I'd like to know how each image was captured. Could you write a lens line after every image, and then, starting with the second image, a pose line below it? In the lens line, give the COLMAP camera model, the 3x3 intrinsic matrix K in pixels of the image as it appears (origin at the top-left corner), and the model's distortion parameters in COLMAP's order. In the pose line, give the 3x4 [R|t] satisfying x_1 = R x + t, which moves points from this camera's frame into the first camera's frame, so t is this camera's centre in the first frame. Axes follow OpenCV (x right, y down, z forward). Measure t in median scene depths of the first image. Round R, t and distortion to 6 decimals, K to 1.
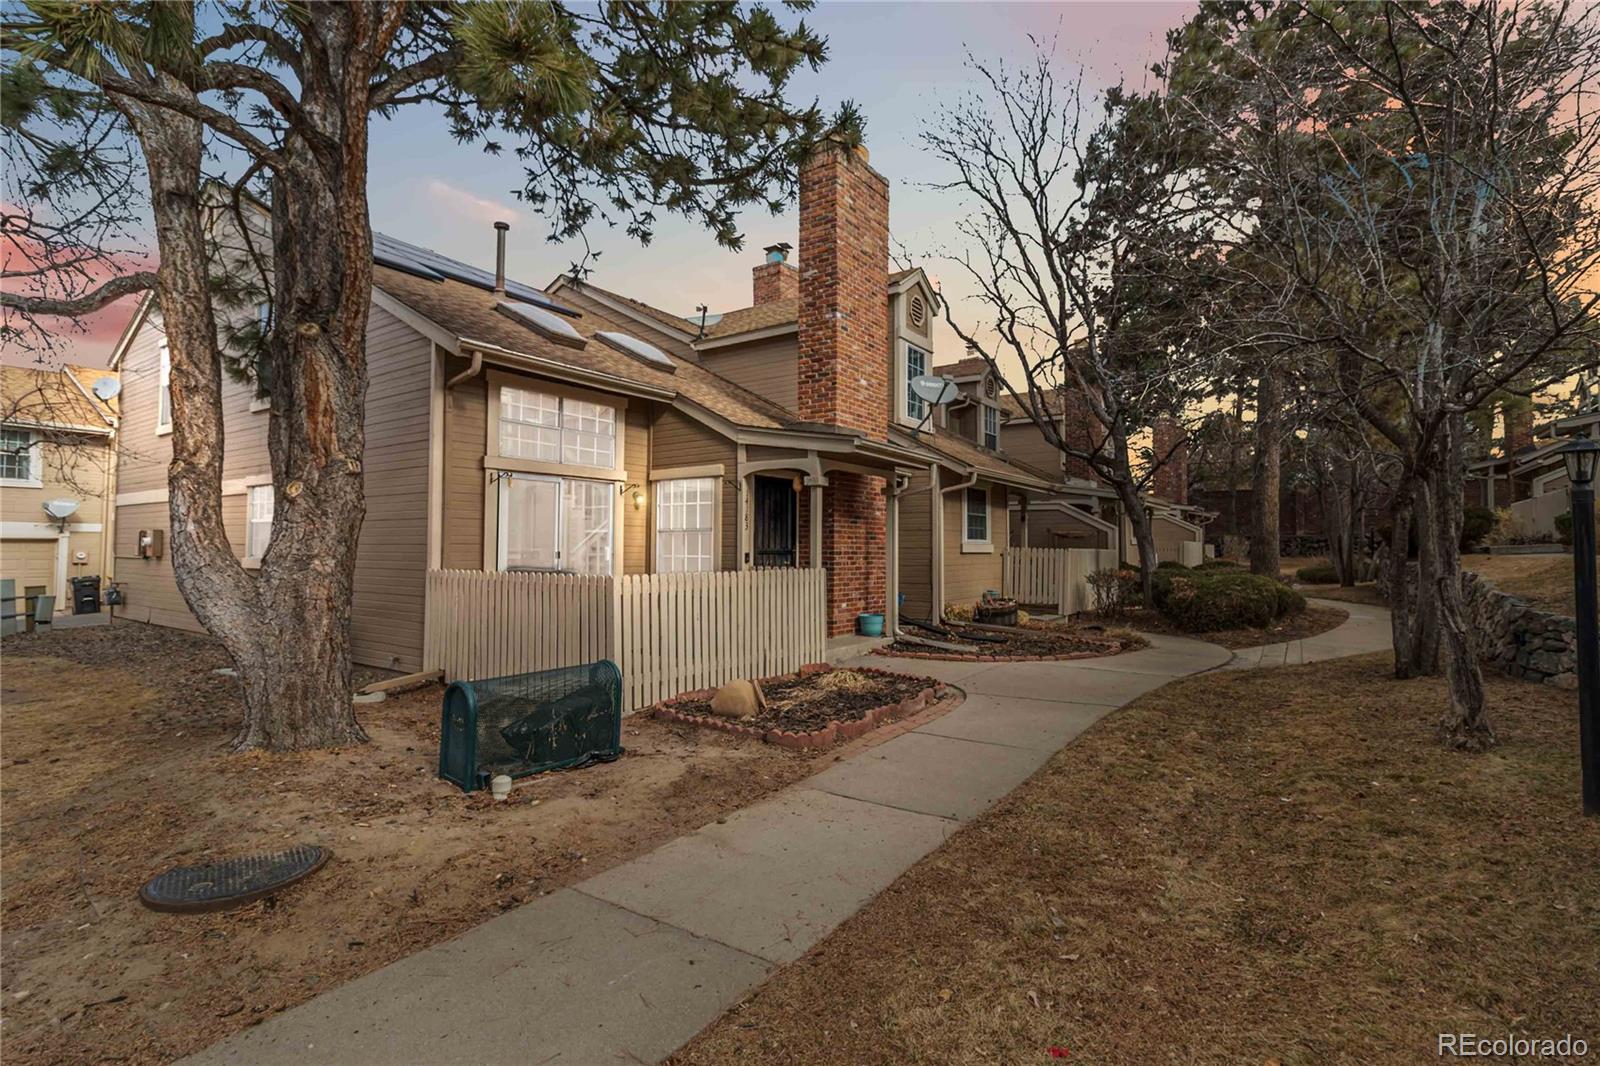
lens RADIAL K [[771.2, 0, 816.9], [0, 771.2, 529.7], [0, 0, 1]] dist [0.003481, 0.002447]
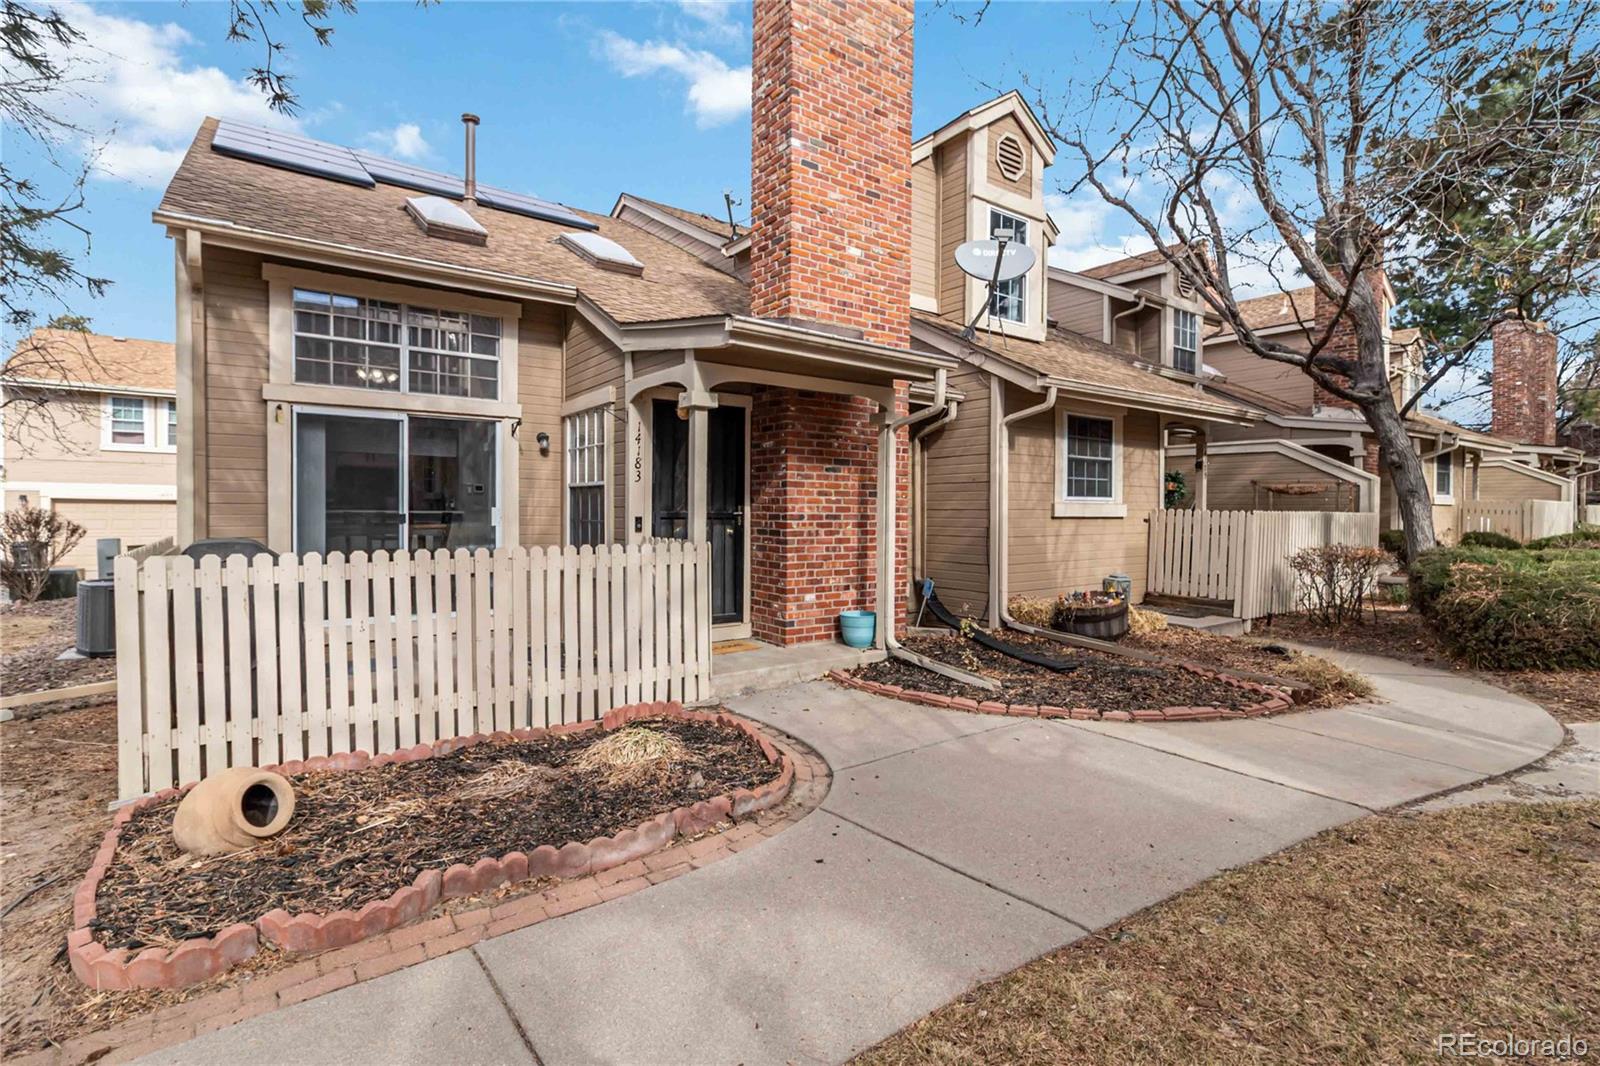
lens RADIAL K [[771.2, 0, 805.6], [0, 771.2, 523.2], [0, 0, 1]] dist [0.003481, 0.002447]
pose [[0.943176, 0.006642, -0.332228, 0.241071], [0.006947, 0.999187, 0.039700, 0.009395], [0.332222, -0.039752, 0.942363, 0.378019]]
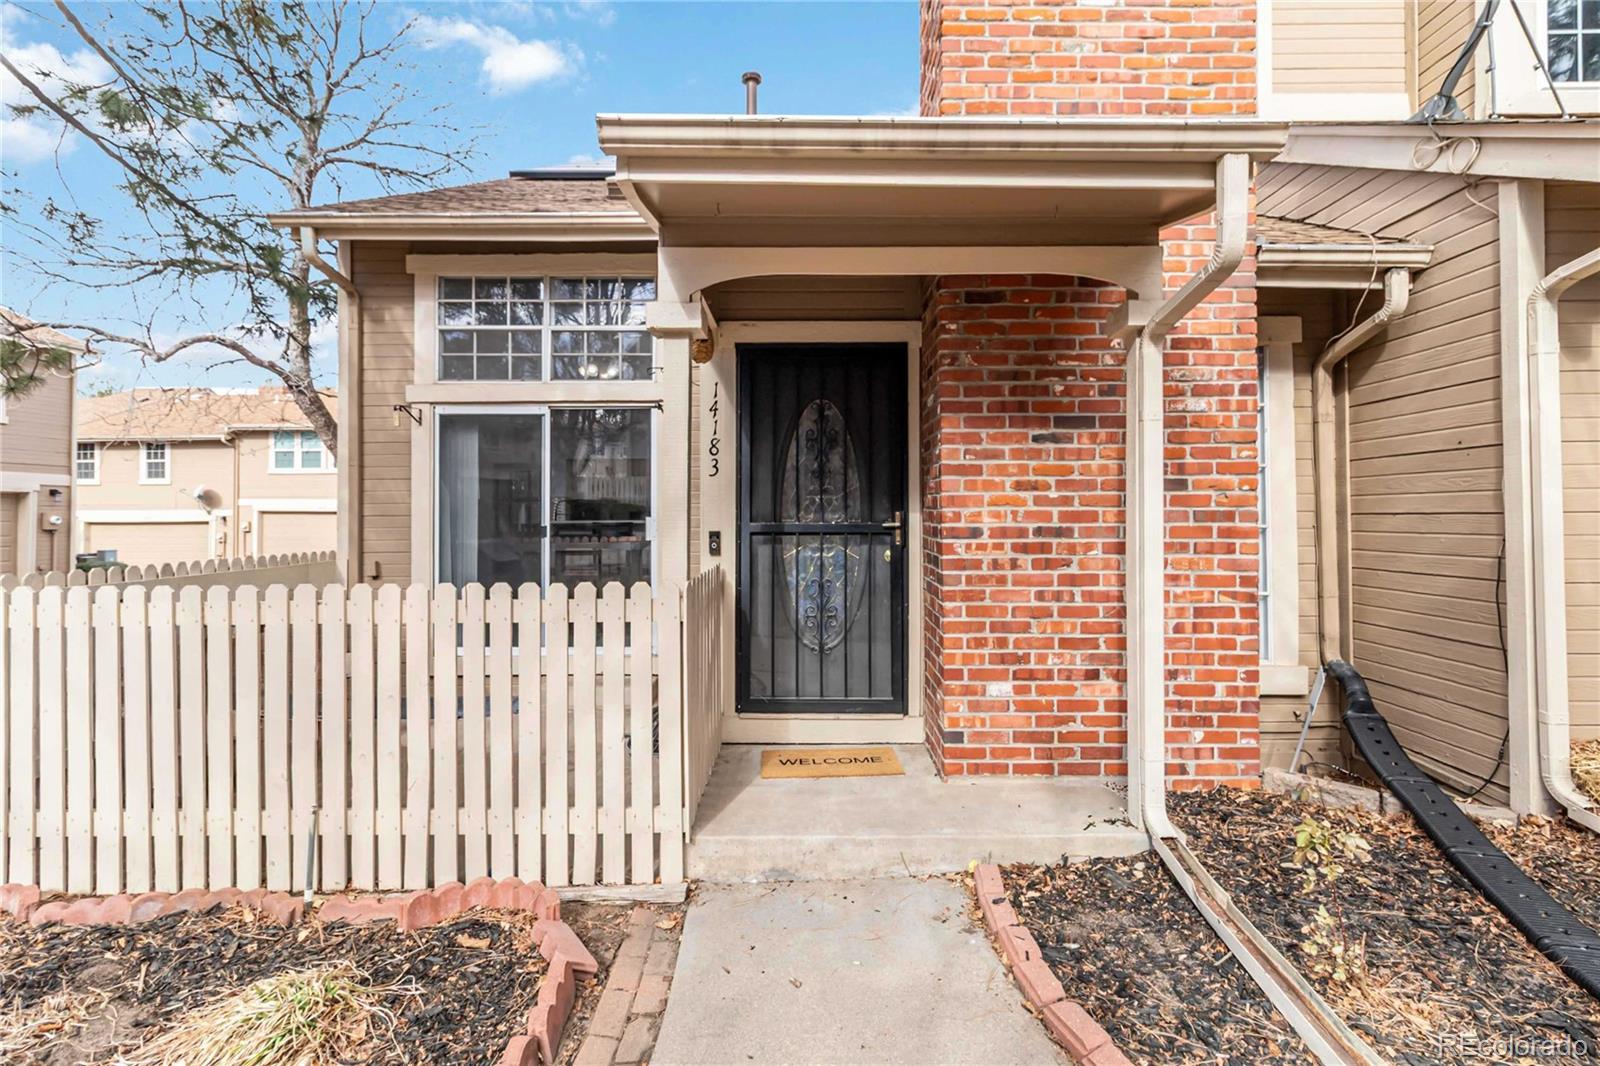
lens RADIAL K [[771.2, 0, 805.4], [0, 771.2, 504.1], [0, 0, 1]] dist [0.003481, 0.002447]
pose [[0.555969, -0.016417, -0.831041, 0.260461], [0.029122, 0.999576, -0.000264, 0.015241], [0.830693, -0.024055, 0.556211, 0.727343]]
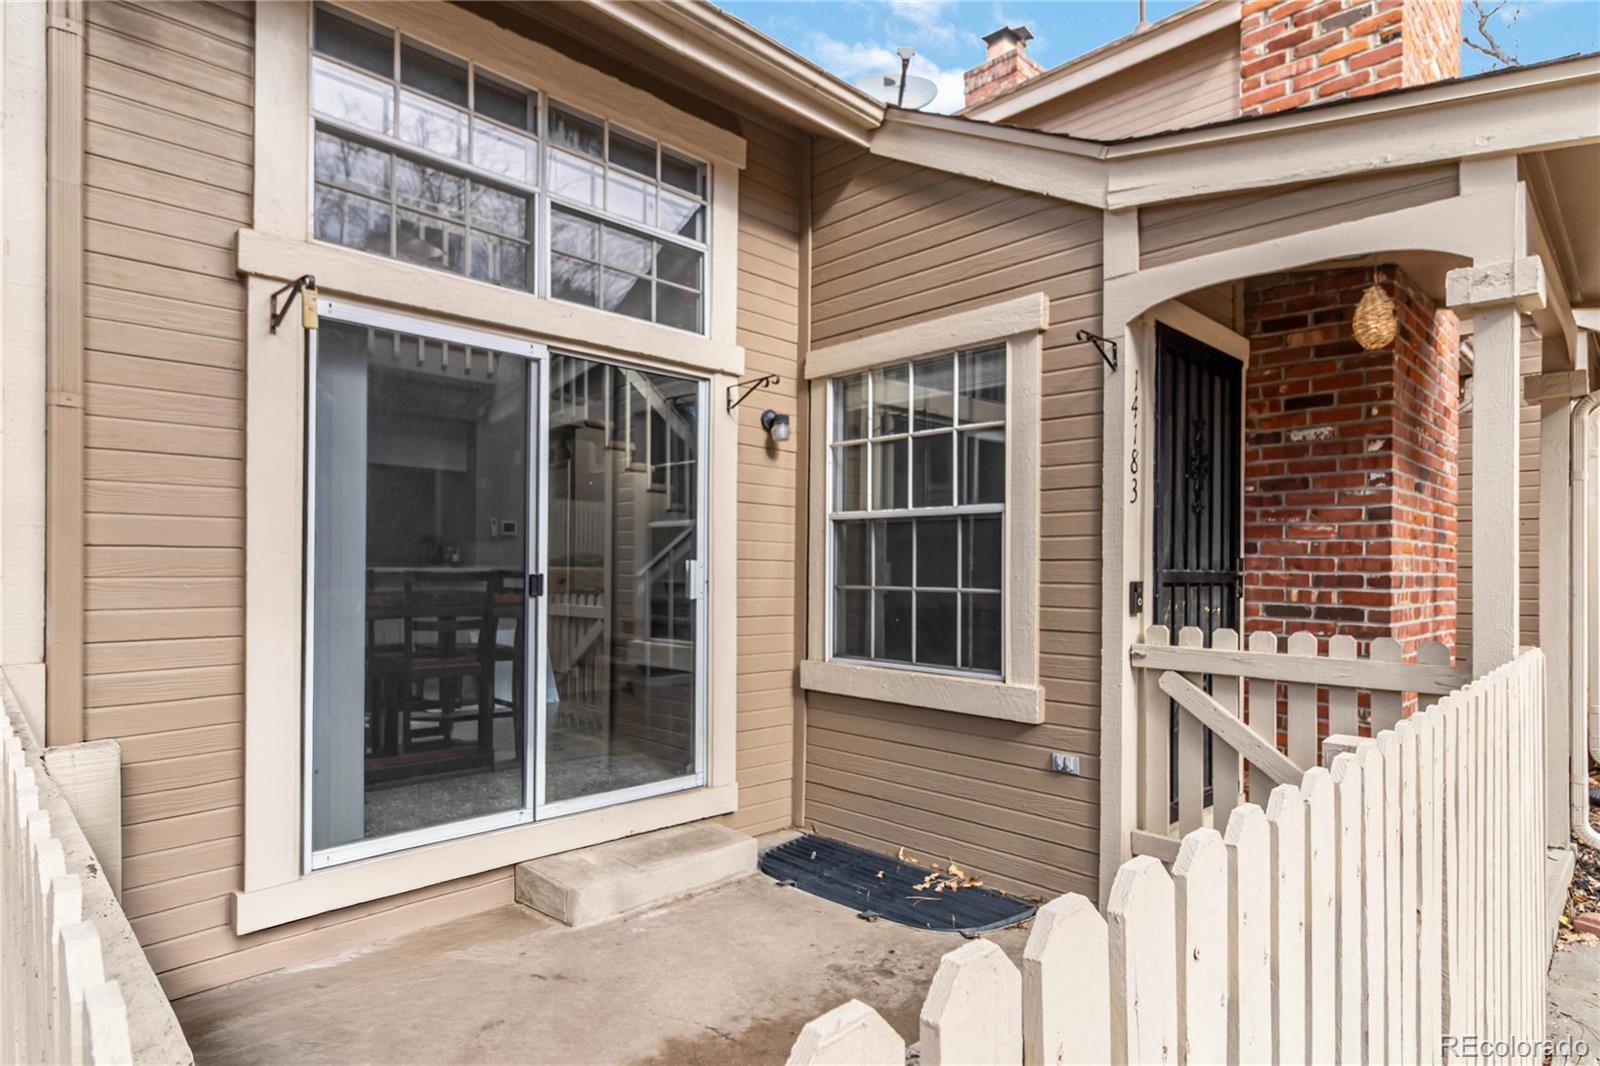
lens RADIAL K [[886.7, 0, 798.0], [0, 886.7, 575.0], [0, 0, 1]] dist [-0.001439, -0.001668]
pose [[0.981969, 0.004141, -0.188996, -0.138856], [0.001449, 0.999566, 0.029428, 0.015829], [0.189036, -0.029171, 0.981537, 0.577235]]
